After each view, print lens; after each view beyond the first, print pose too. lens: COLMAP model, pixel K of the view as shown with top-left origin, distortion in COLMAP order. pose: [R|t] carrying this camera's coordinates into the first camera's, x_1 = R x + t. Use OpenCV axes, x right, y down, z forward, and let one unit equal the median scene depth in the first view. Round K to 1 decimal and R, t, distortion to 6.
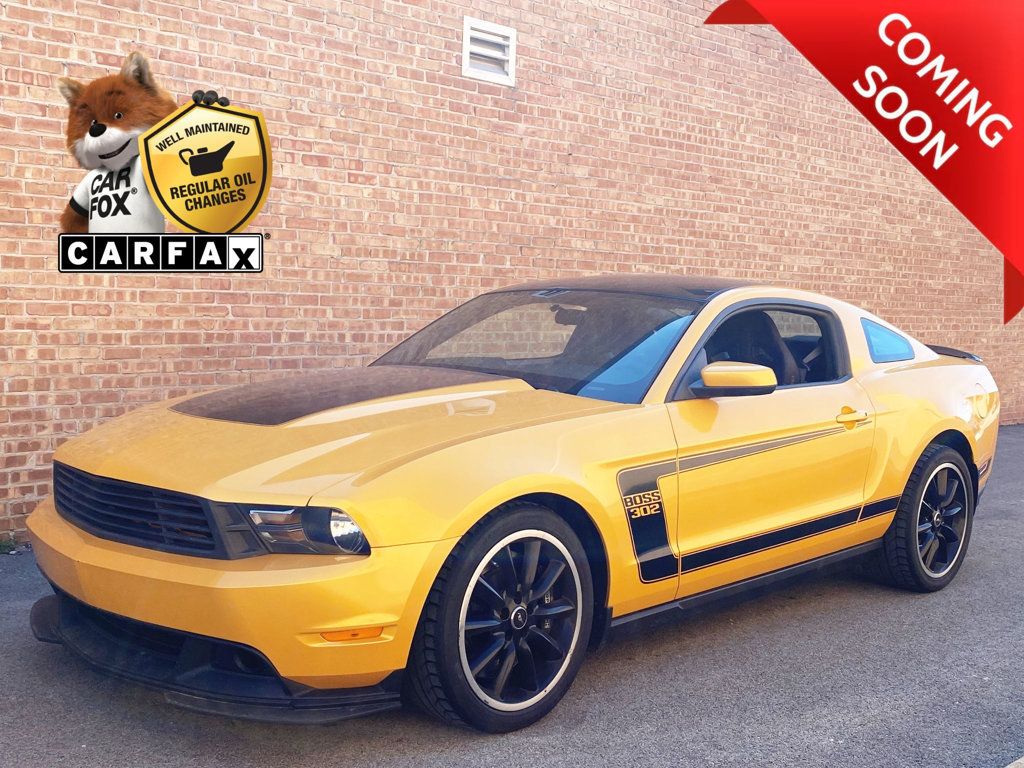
lens RADIAL K [[1196.1, 0, 517.5], [0, 1196.1, 384.9], [0, 0, 1]] dist [0.033133, 0.000000]
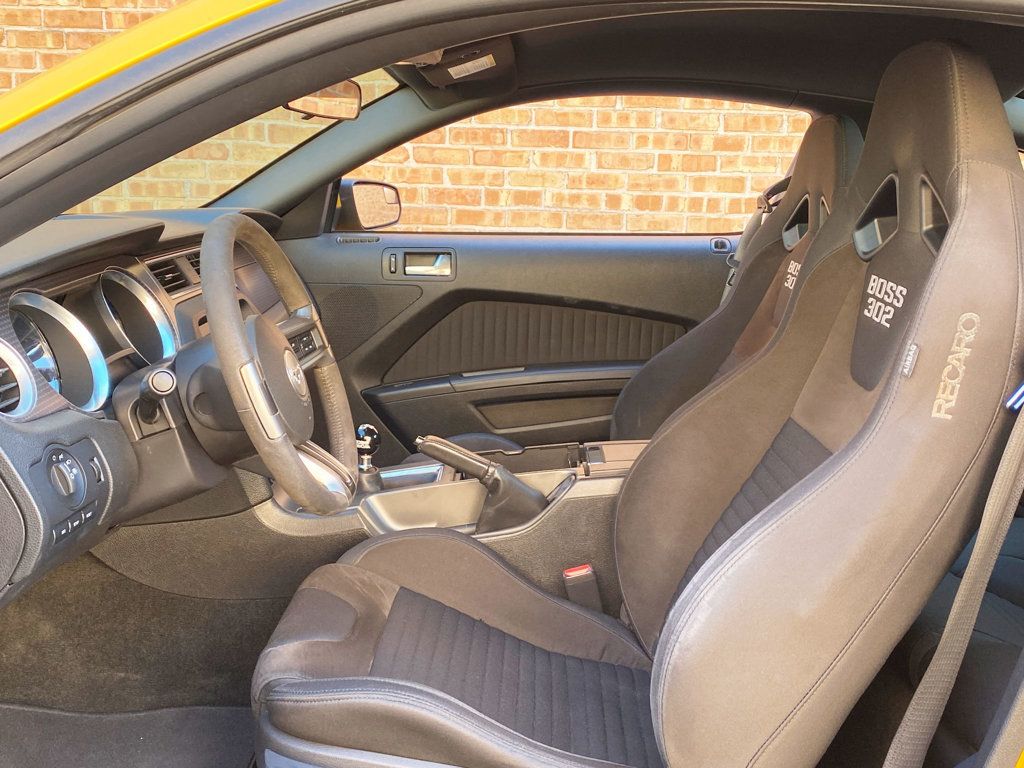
lens RADIAL K [[1060.6, 0, 514.6], [0, 1060.6, 422.8], [0, 0, 1]] dist [0.025109, 0.000000]
pose [[0.695041, 0.152424, -0.702627, 0.232070], [-0.058327, 0.986002, 0.156201, -0.009556], [0.716600, -0.067584, 0.694202, 0.594984]]
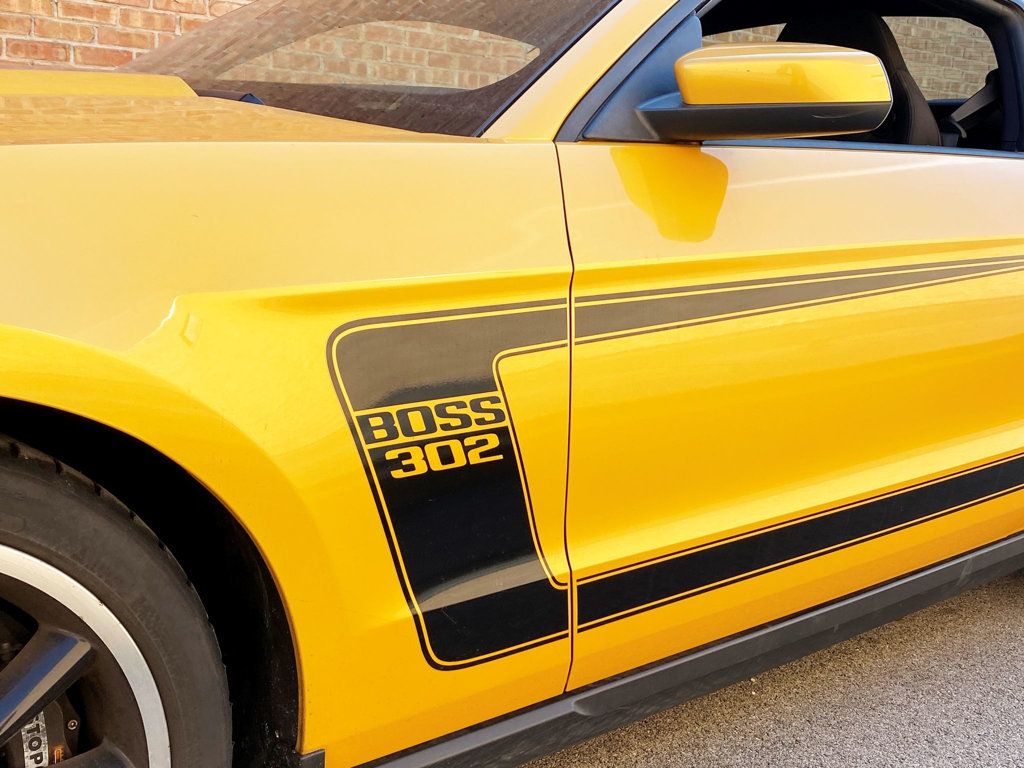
lens RADIAL K [[1196.1, 0, 508.7], [0, 1196.1, 393.6], [0, 0, 1]] dist [0.033133, 0.000000]
pose [[0.995602, 0.037510, -0.085846, 0.086795], [-0.028859, 0.994580, 0.099884, 0.032648], [0.089127, -0.096968, 0.991289, 0.396628]]
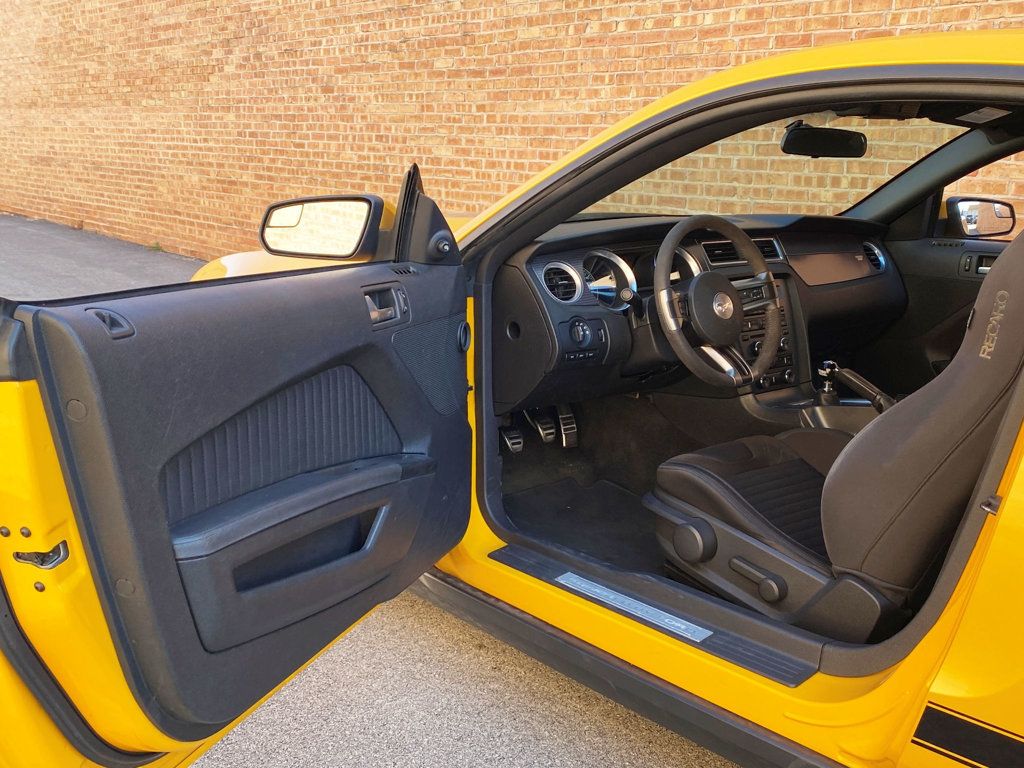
lens RADIAL K [[1060.6, 0, 465.3], [0, 1060.6, 378.5], [0, 0, 1]] dist [0.025109, 0.000000]
pose [[-0.101230, 0.172713, -0.979757, 0.412168], [-0.105161, 0.977441, 0.183170, -0.016848], [0.989290, 0.121574, -0.080783, 0.648248]]
